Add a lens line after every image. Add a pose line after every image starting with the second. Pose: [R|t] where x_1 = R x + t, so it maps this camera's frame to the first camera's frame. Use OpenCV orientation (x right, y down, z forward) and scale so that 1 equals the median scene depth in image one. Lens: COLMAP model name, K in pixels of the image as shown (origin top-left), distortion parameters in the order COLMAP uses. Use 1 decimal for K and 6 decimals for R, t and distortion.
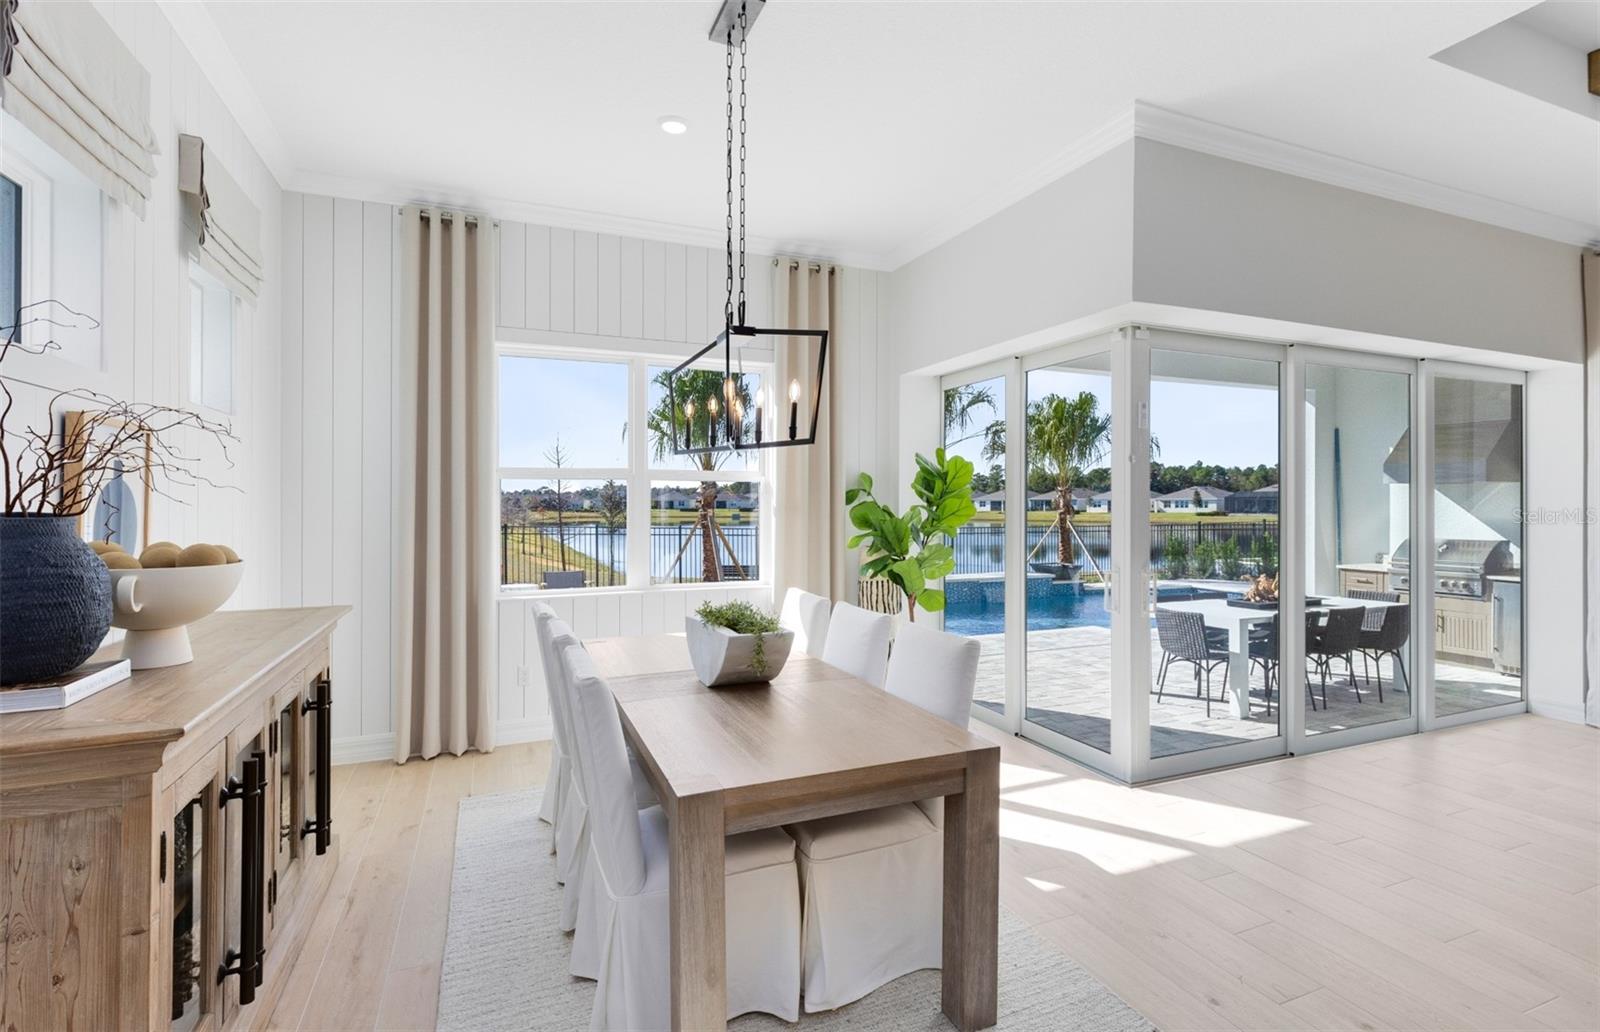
lens RADIAL K [[747.5, 0, 827.2], [0, 747.5, 504.4], [0, 0, 1]] dist [-0.004607, -0.000680]
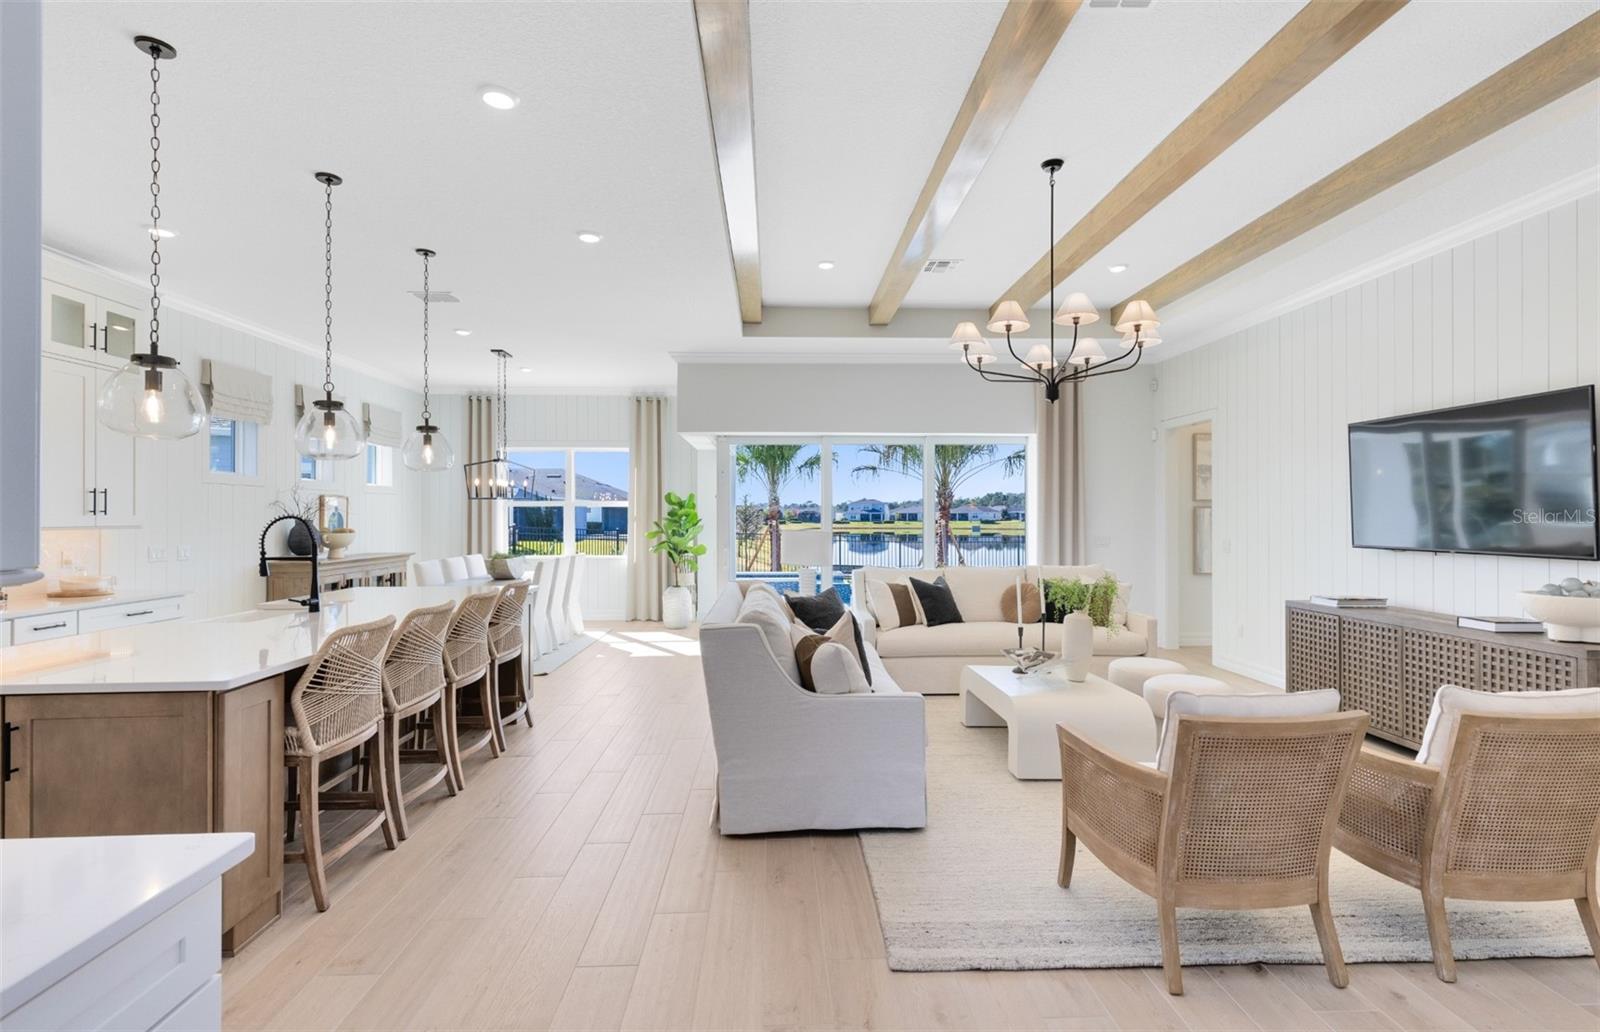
lens RADIAL K [[722.2, 0, 831.9], [0, 722.2, 514.9], [0, 0, 1]] dist [0.008716, -0.001421]
pose [[0.945268, -0.003115, -0.326279, 0.800100], [0.002278, 0.999993, -0.002949, 0.000377], [0.326286, 0.002044, 0.945269, -0.501085]]
